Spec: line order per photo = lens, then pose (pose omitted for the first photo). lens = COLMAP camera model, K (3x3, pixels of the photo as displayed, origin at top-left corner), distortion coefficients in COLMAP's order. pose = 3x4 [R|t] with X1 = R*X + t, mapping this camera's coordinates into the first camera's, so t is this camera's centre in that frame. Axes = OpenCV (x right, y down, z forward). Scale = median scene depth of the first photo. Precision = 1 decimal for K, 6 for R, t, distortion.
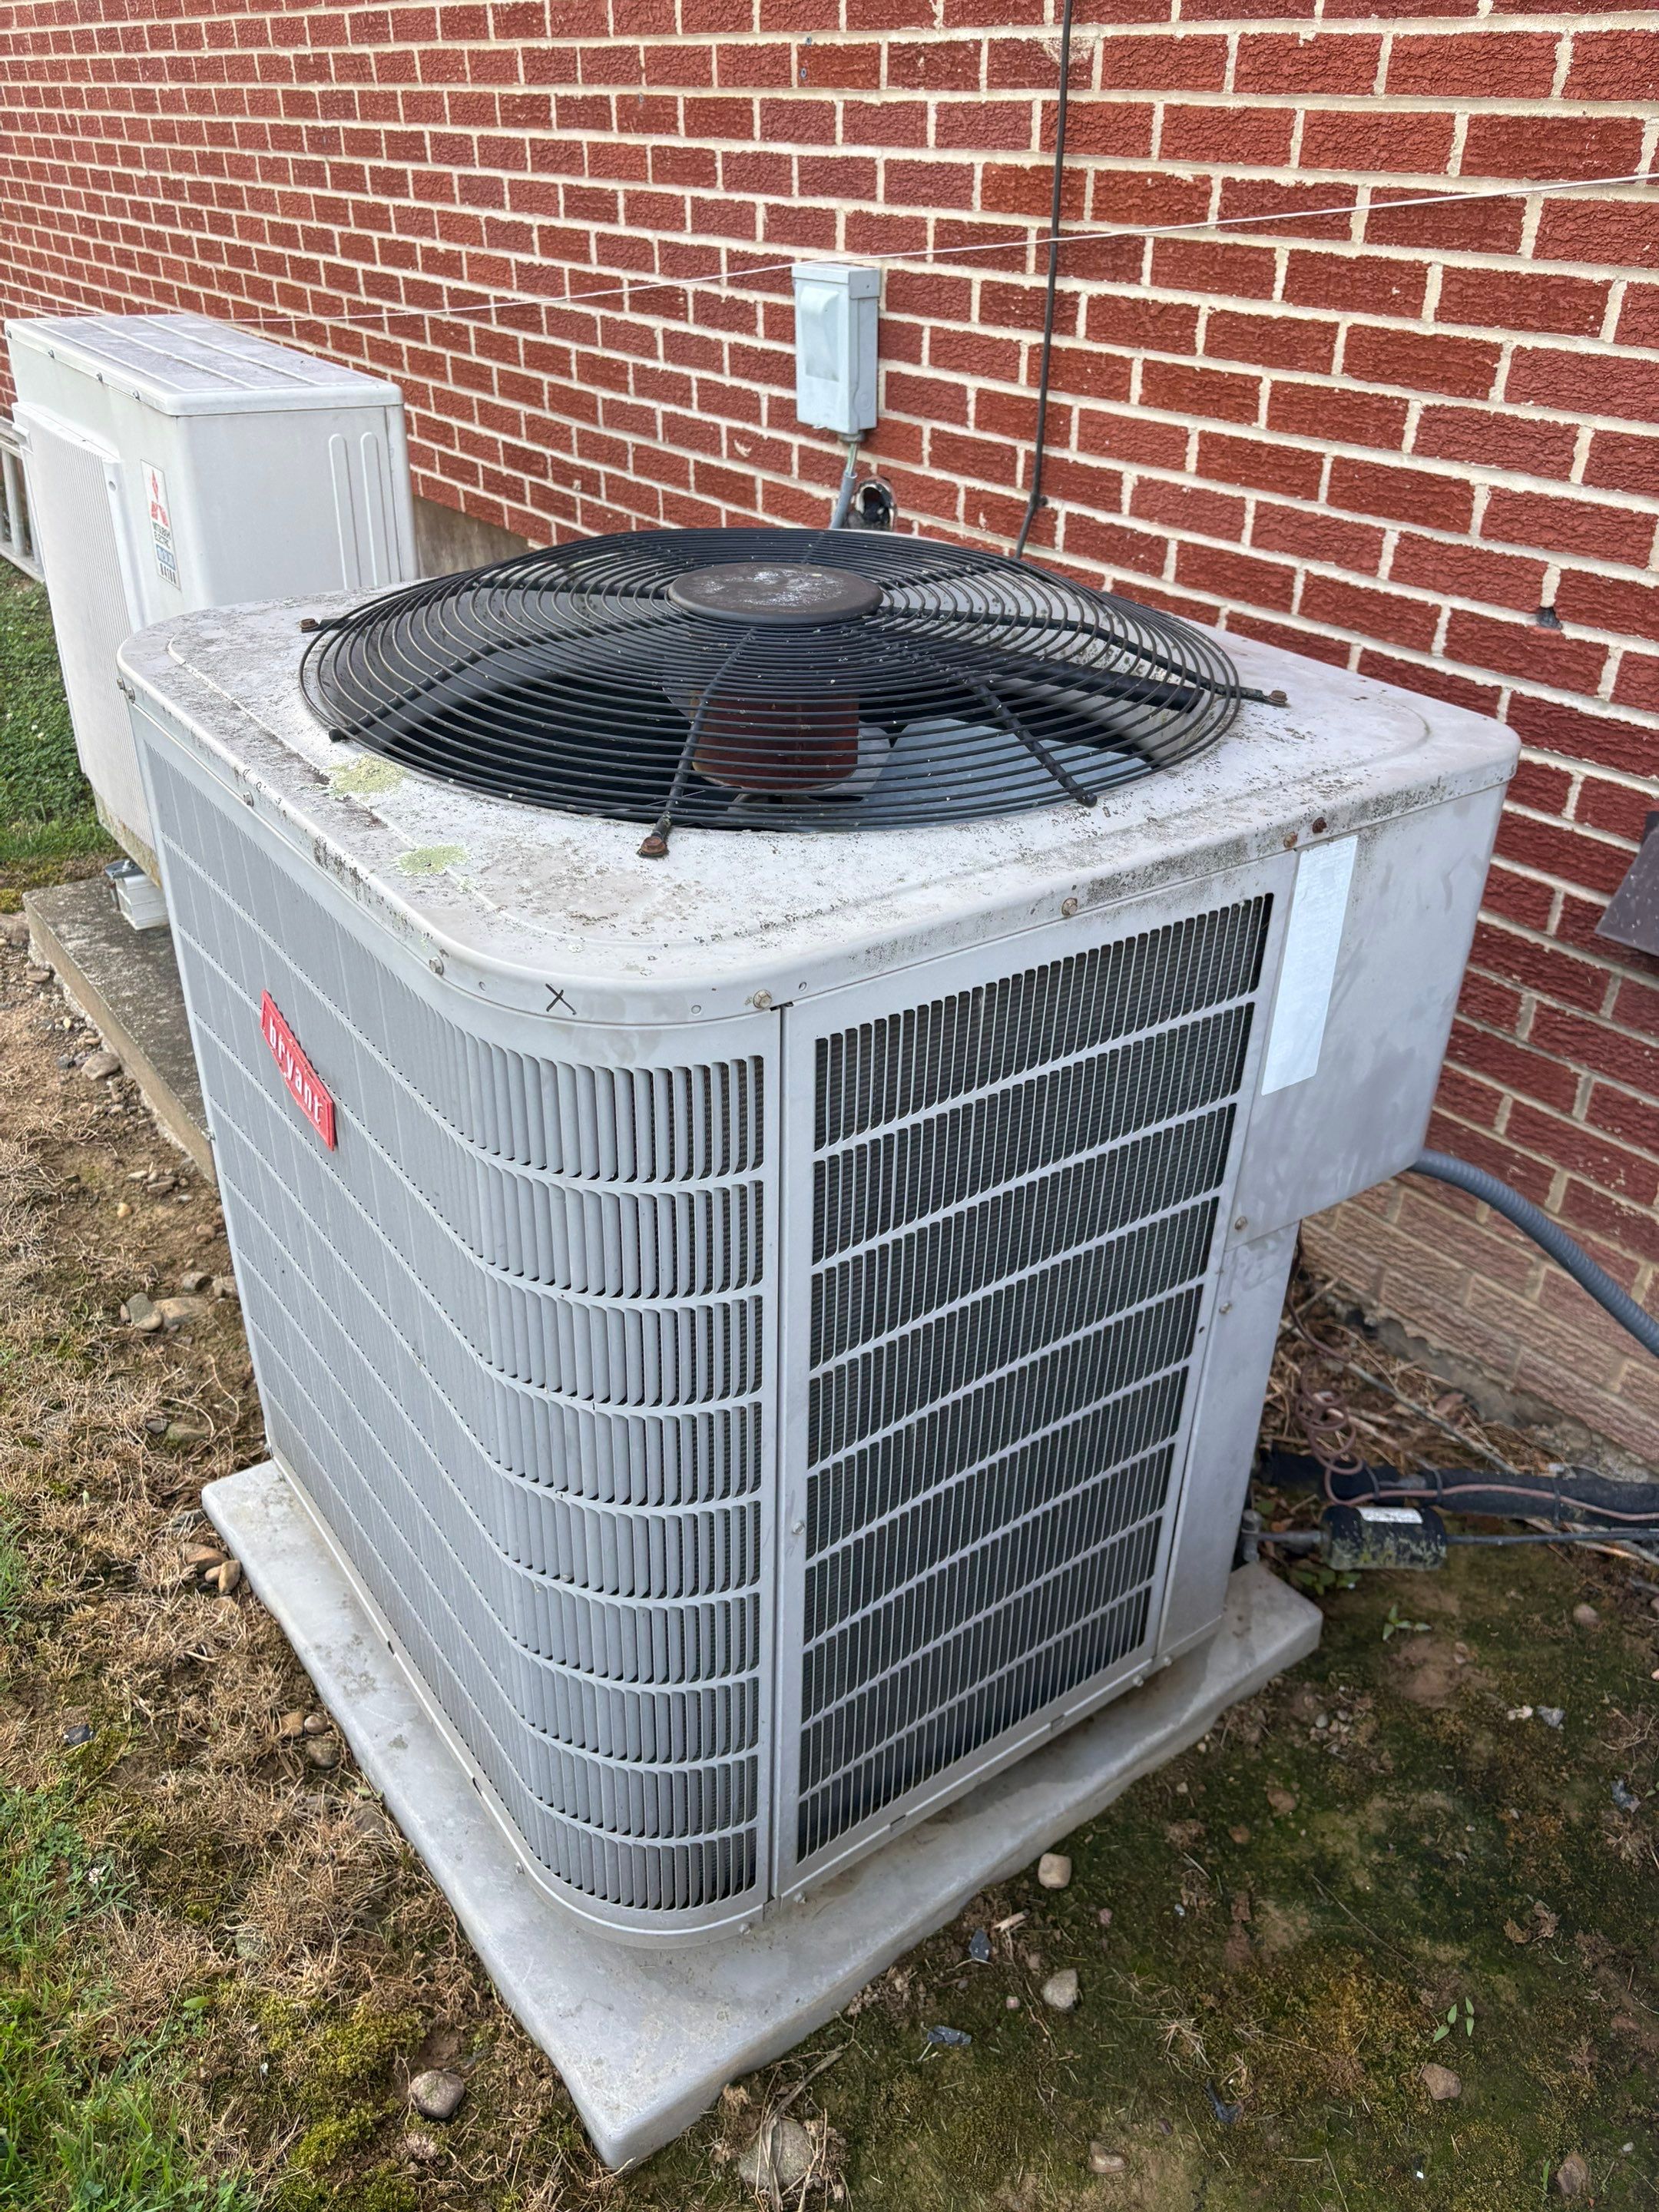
lens RADIAL K [[1622.1, 0, 926.7], [0, 1622.1, 1103.8], [0, 0, 1]] dist [0.044080, -0.055796]
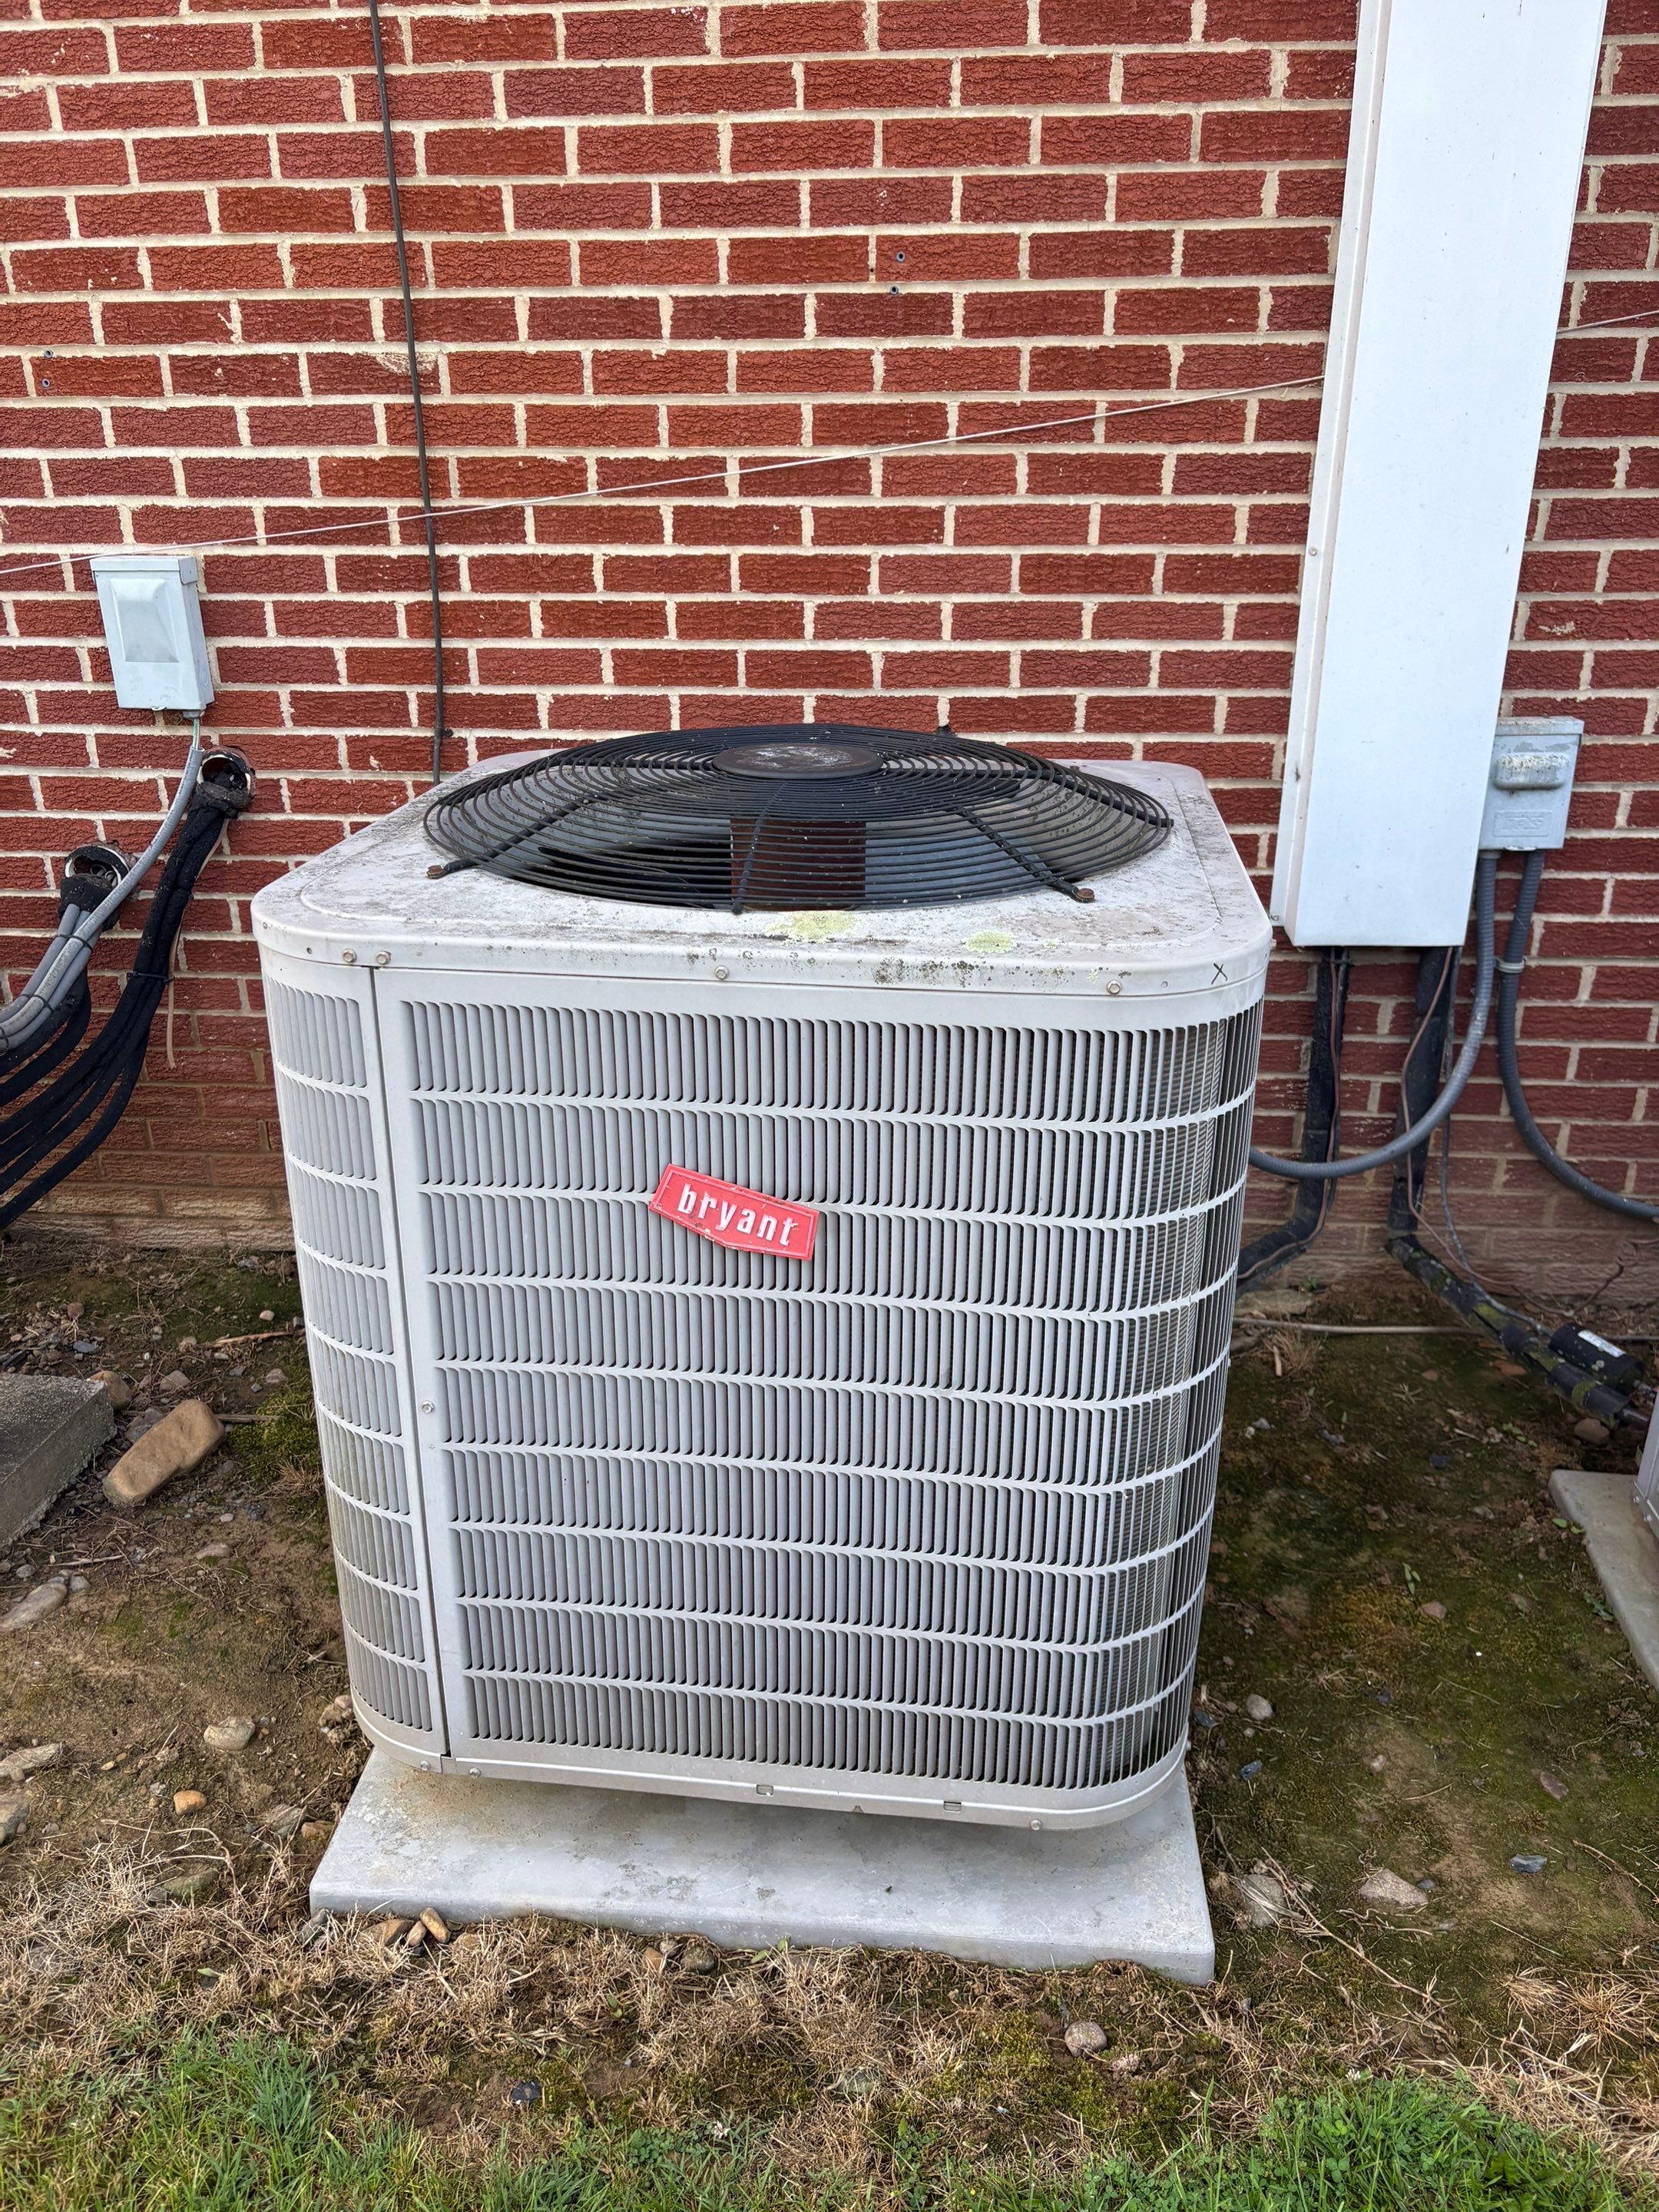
lens RADIAL K [[1622.1, 0, 814.4], [0, 1622.1, 1122.8], [0, 0, 1]] dist [0.044080, -0.055796]
pose [[0.690975, -0.308674, 0.653662, -0.678455], [0.393563, 0.919121, 0.018001, -0.049763], [-0.606351, 0.244819, 0.756573, 0.070179]]
